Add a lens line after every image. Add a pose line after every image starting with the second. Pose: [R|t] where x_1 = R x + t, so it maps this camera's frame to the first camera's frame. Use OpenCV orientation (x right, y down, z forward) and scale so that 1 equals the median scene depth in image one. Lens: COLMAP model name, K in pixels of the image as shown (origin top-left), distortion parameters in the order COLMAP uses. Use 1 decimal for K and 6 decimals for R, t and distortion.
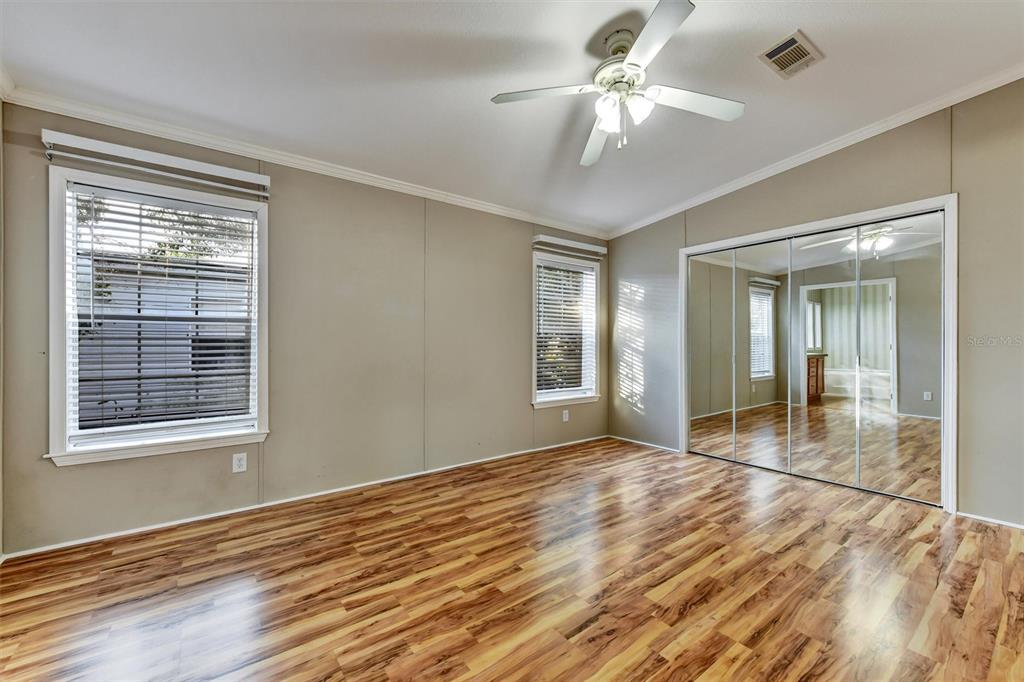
lens RADIAL K [[406.1, 0, 526.5], [0, 406.1, 342.6], [0, 0, 1]] dist [0.000846, -0.000449]
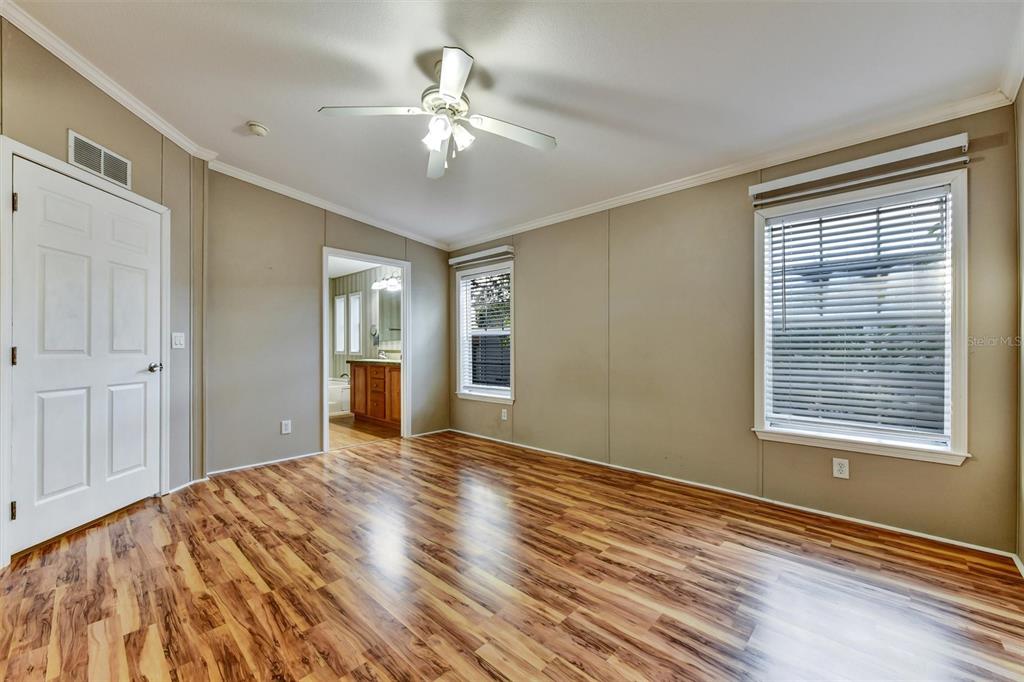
lens RADIAL K [[406.1, 0, 512.5], [0, 406.1, 345.6], [0, 0, 1]] dist [0.000846, -0.000449]
pose [[0.170322, 0.000200, -0.985388, 0.961479], [0.004578, 0.999989, 0.000994, -0.000487], [0.985378, -0.004681, 0.170319, 0.702667]]
